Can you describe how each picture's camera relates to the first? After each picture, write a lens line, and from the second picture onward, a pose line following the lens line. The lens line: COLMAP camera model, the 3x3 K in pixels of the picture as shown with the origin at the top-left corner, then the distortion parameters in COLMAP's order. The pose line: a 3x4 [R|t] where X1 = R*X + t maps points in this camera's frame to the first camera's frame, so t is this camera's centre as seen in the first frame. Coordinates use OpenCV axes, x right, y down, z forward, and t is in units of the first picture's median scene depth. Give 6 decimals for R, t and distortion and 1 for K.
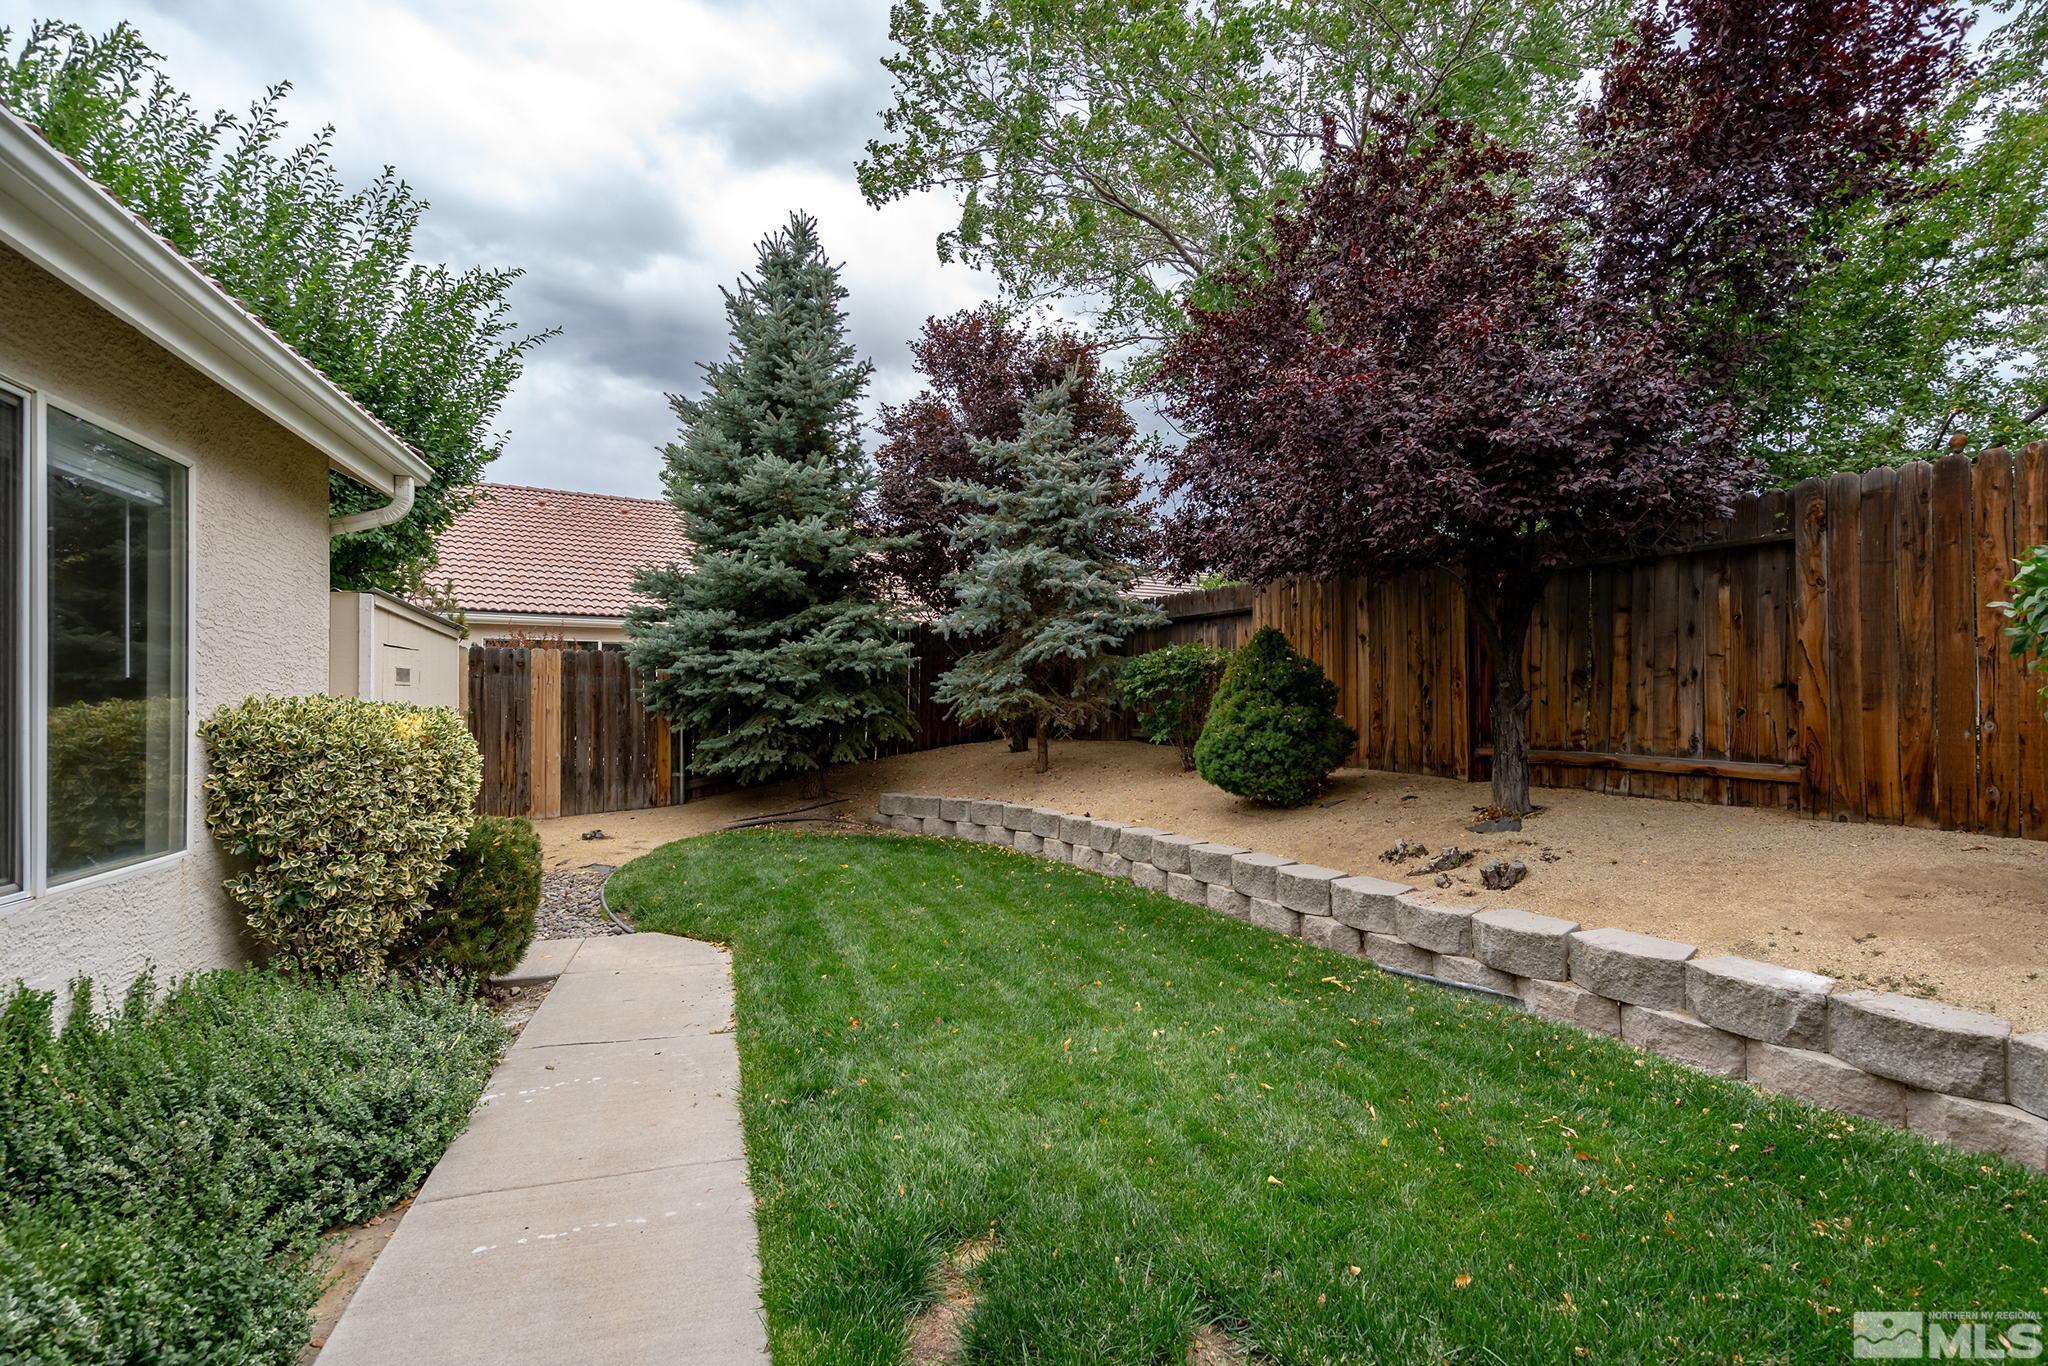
lens RADIAL K [[995.6, 0, 1021.0], [0, 995.6, 684.4], [0, 0, 1]] dist [0.001977, -0.000254]
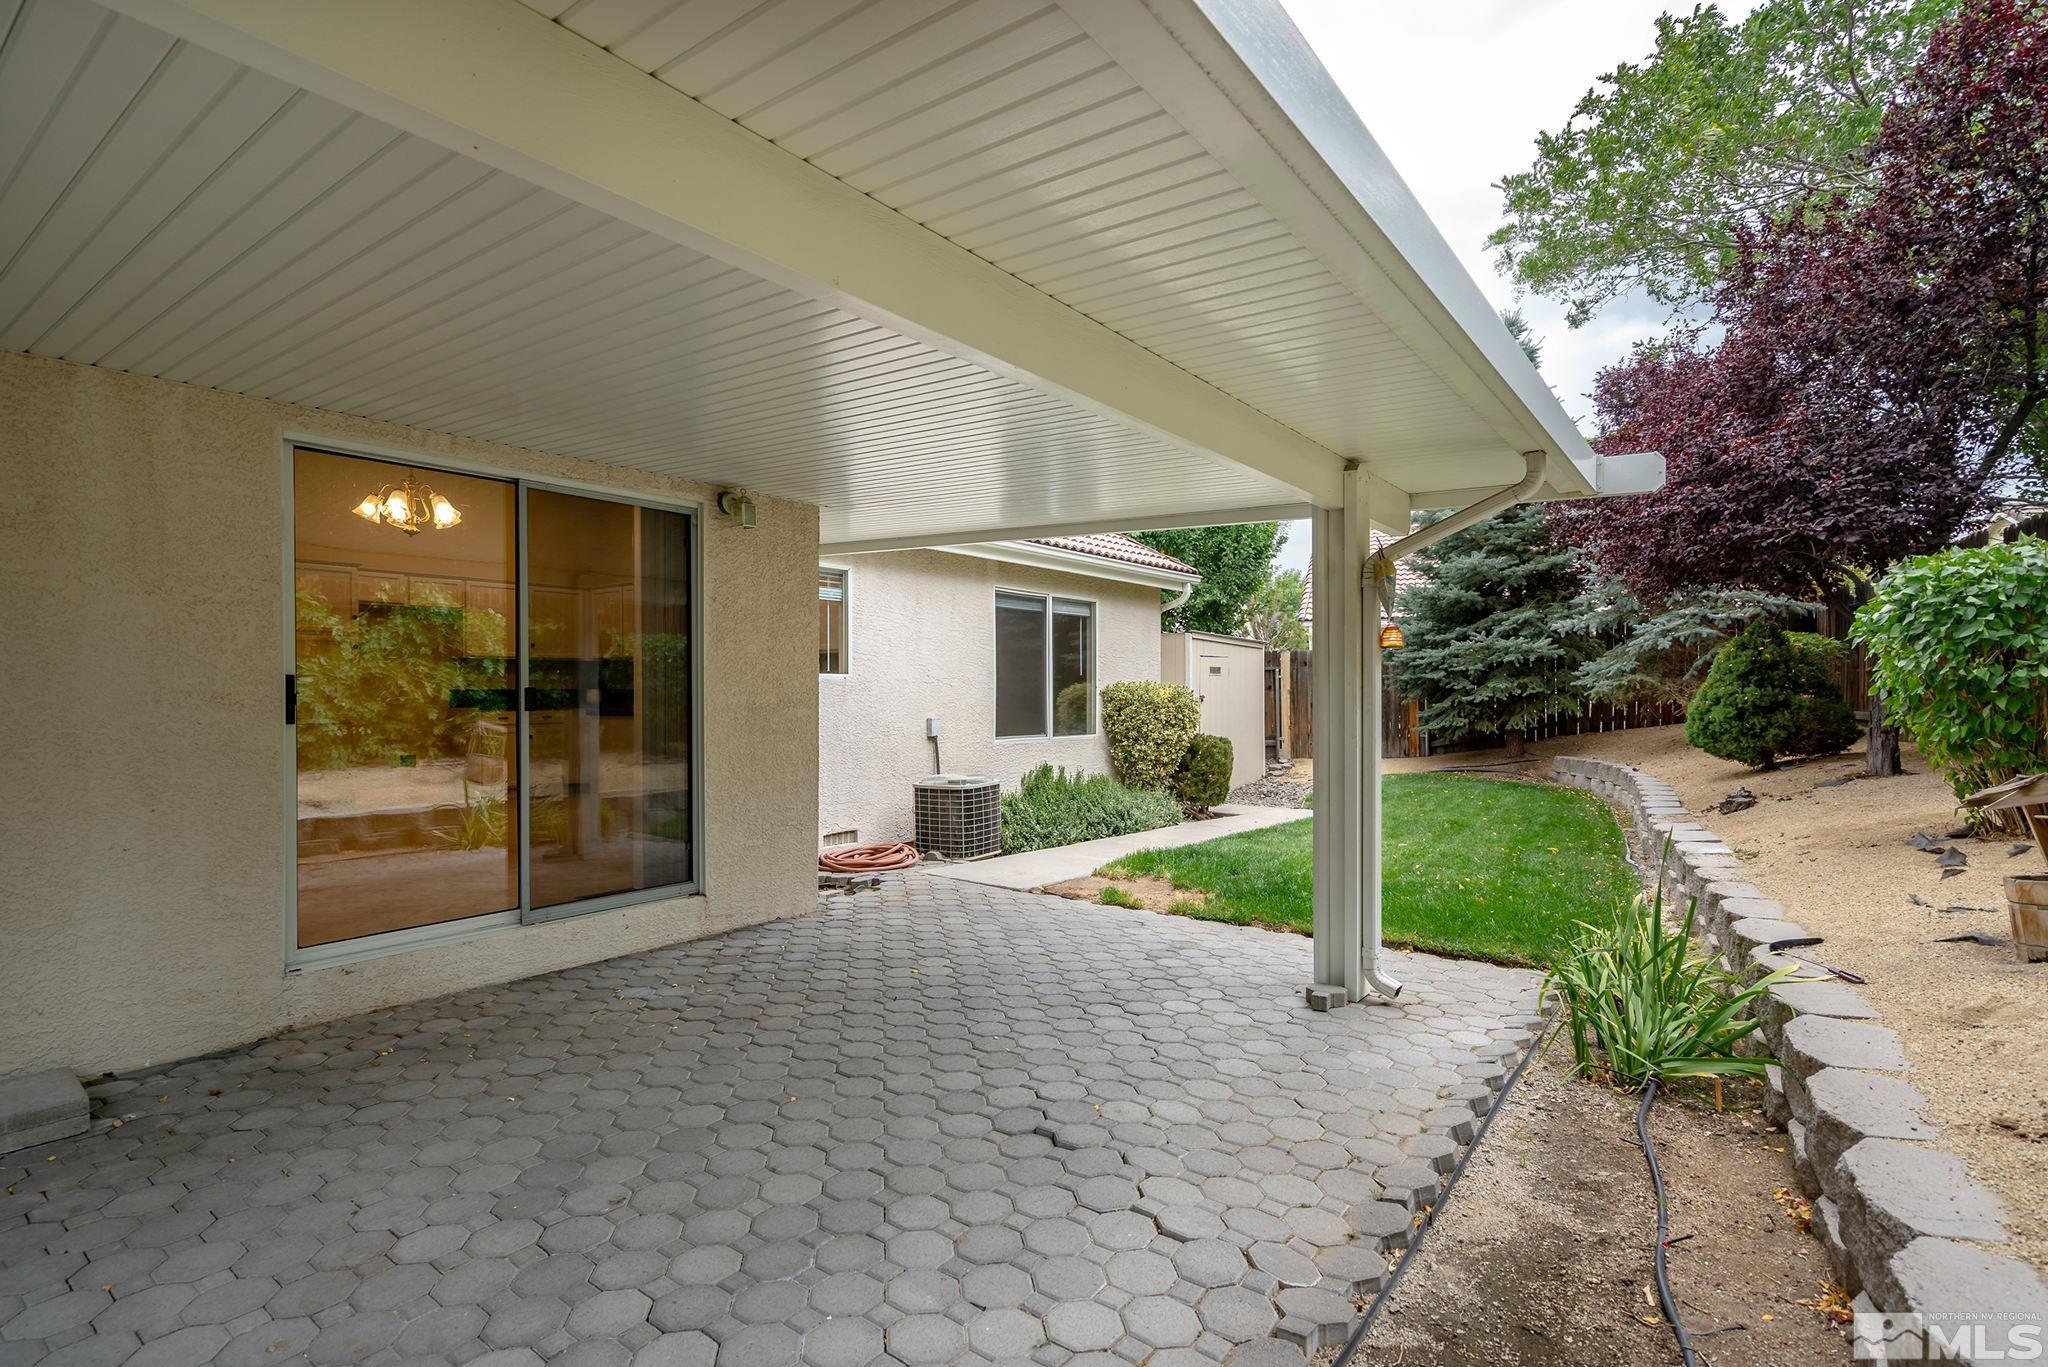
lens RADIAL K [[995.6, 0, 1022.0], [0, 995.6, 683.7], [0, 0, 1]] dist [0.001977, -0.000254]
pose [[0.588811, 0.000672, -0.808271, 1.225309], [0.012597, 0.999871, 0.010008, -0.011917], [0.808173, -0.016075, 0.588726, -0.781587]]
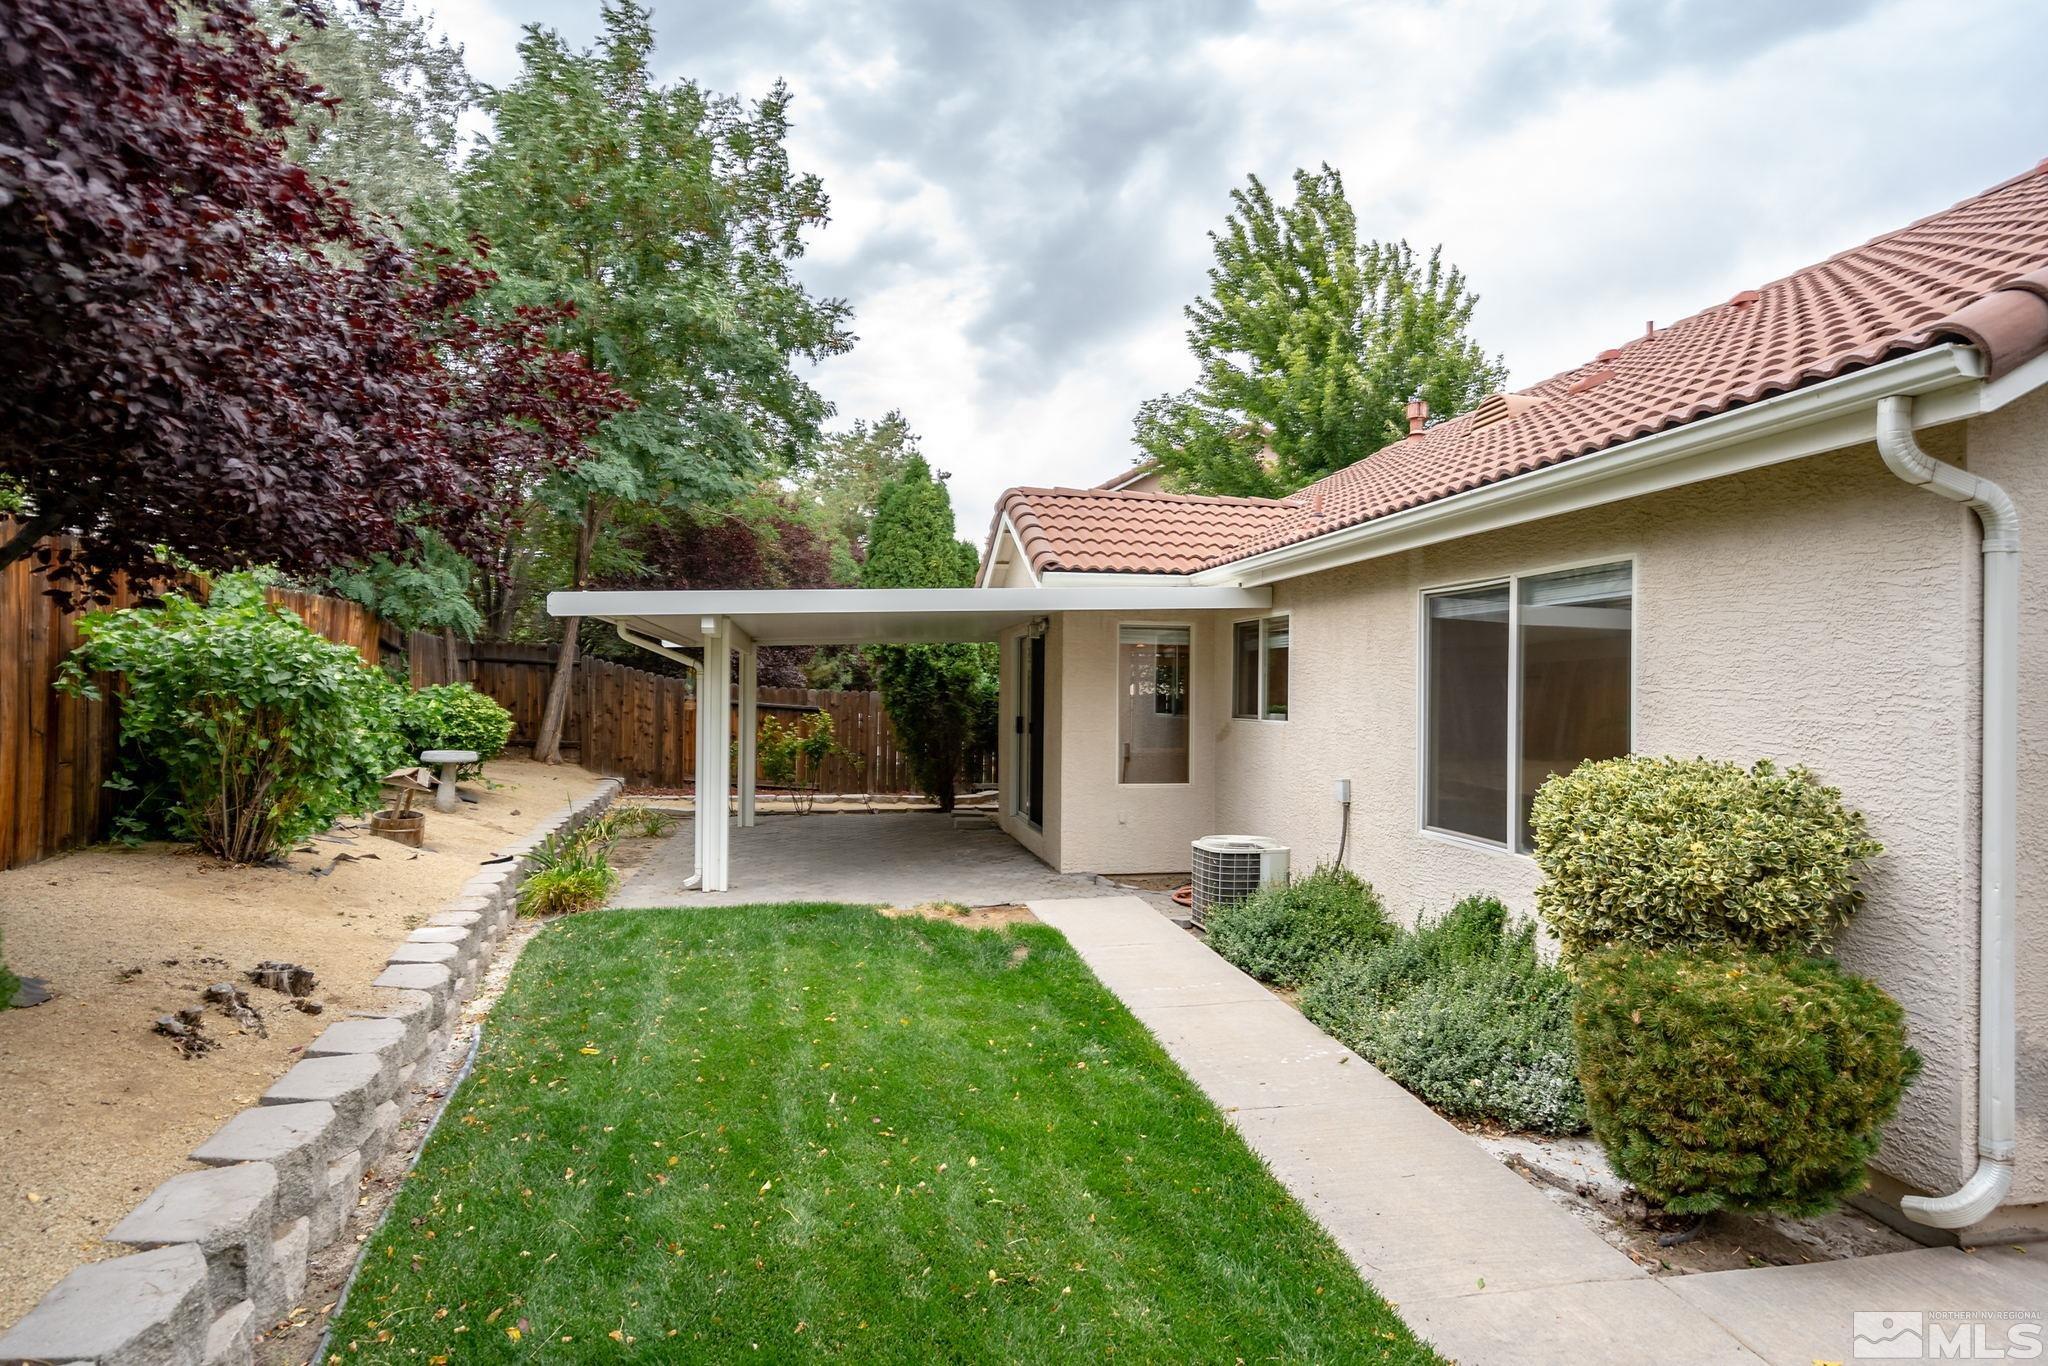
lens RADIAL K [[1061.2, 0, 1021.4], [0, 1061.2, 673.4], [0, 0, 1]] dist [-0.002977, -0.000599]
pose [[-0.996586, -0.012145, 0.081664, -0.195719], [-0.014974, 0.999306, -0.034120, -0.026641], [-0.081193, -0.035226, -0.996076, 2.097811]]
